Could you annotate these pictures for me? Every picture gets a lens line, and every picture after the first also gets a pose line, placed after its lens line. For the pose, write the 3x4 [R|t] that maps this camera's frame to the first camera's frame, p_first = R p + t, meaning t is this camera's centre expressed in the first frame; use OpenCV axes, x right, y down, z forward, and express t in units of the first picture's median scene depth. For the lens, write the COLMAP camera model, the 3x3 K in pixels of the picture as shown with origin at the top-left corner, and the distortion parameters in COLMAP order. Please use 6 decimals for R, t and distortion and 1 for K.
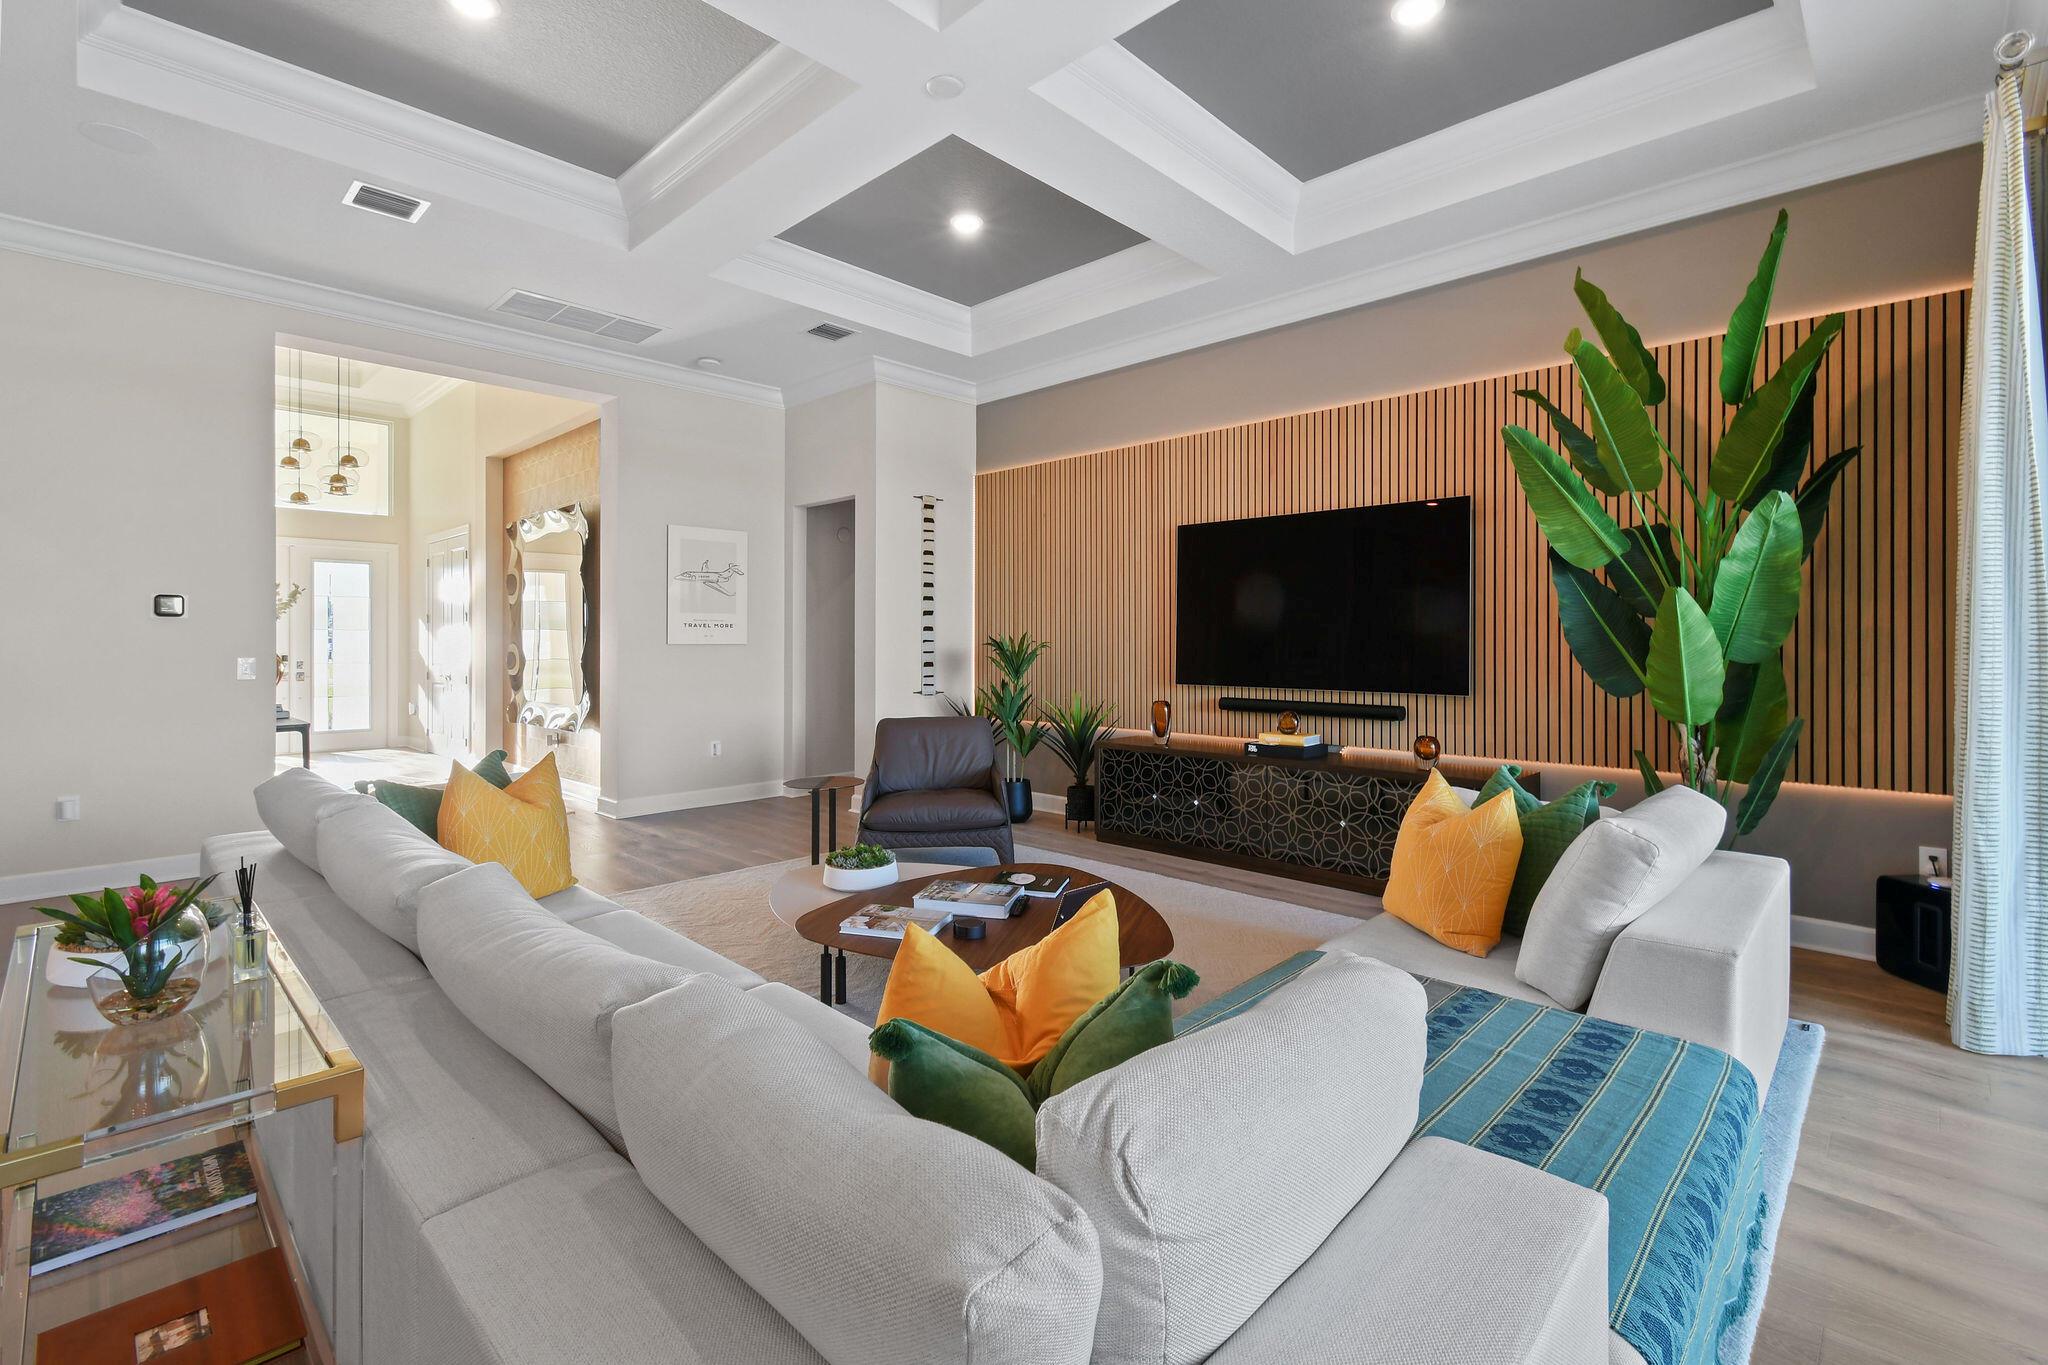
lens RADIAL K [[919.2, 0, 1031.1], [0, 919.2, 631.4], [0, 0, 1]] dist [0.008892, 0.000078]
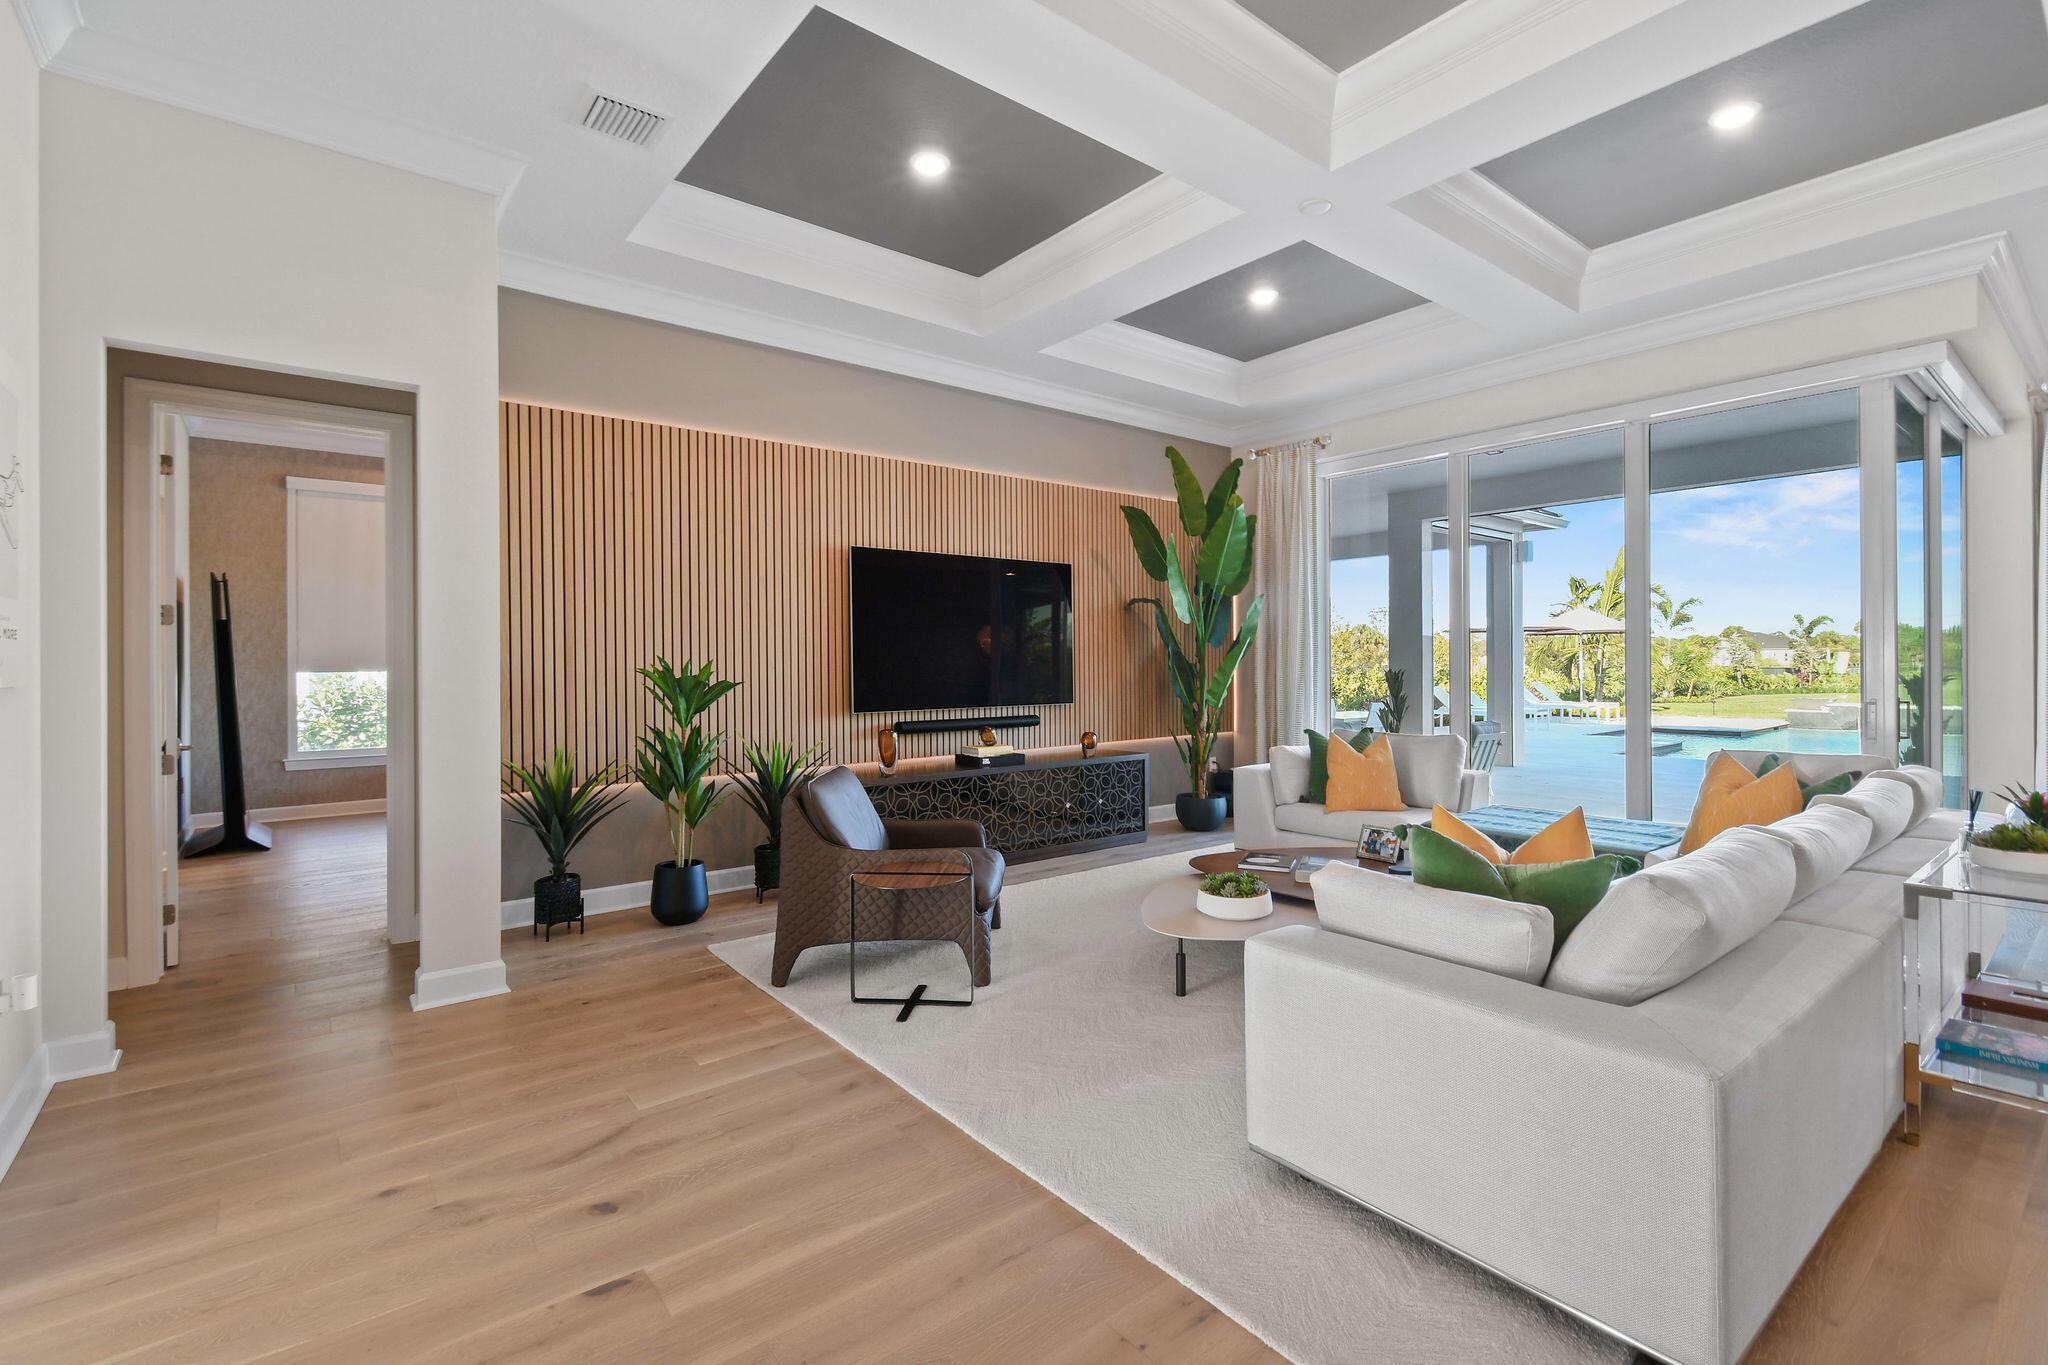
lens RADIAL K [[915.0, 0, 1026.9], [0, 915.0, 661.6], [0, 0, 1]] dist [-0.000751, -0.000420]
pose [[0.124061, -0.000851, 0.992274, -0.926804], [-0.004946, 0.999987, 0.001475, 0.002697], [-0.992262, -0.005091, 0.124055, 0.864617]]
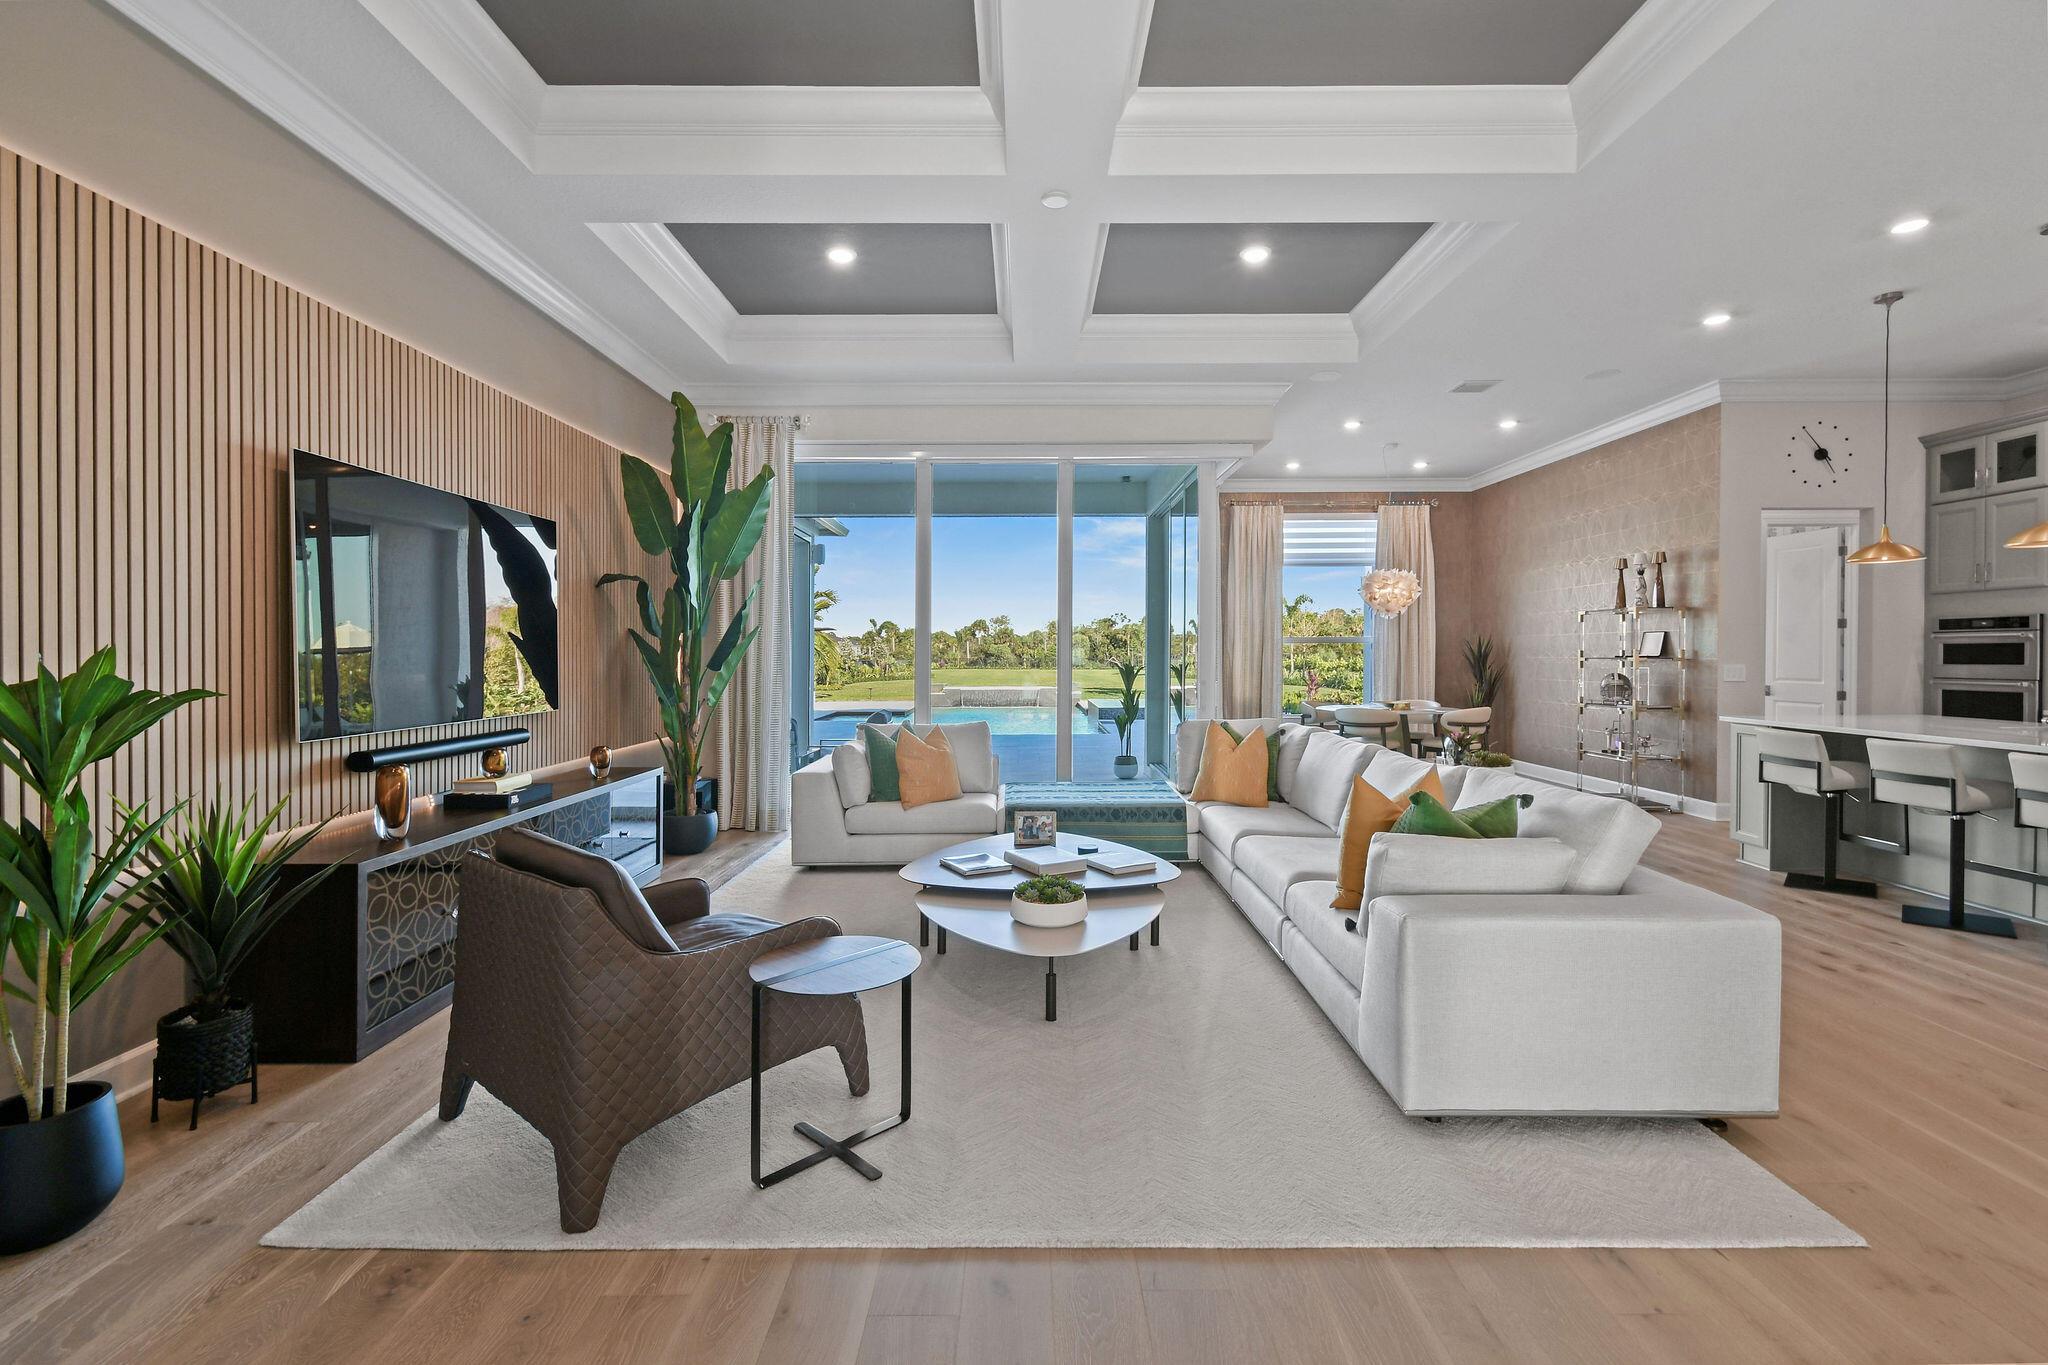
lens RADIAL K [[915.0, 0, 1026.9], [0, 915.0, 661.6], [0, 0, 1]] dist [-0.000751, -0.000420]
pose [[-0.700295, -0.006774, 0.713821, -0.661502], [-0.006354, 0.999975, 0.003256, 0.007023], [-0.713825, -0.002256, -0.700320, 1.289062]]
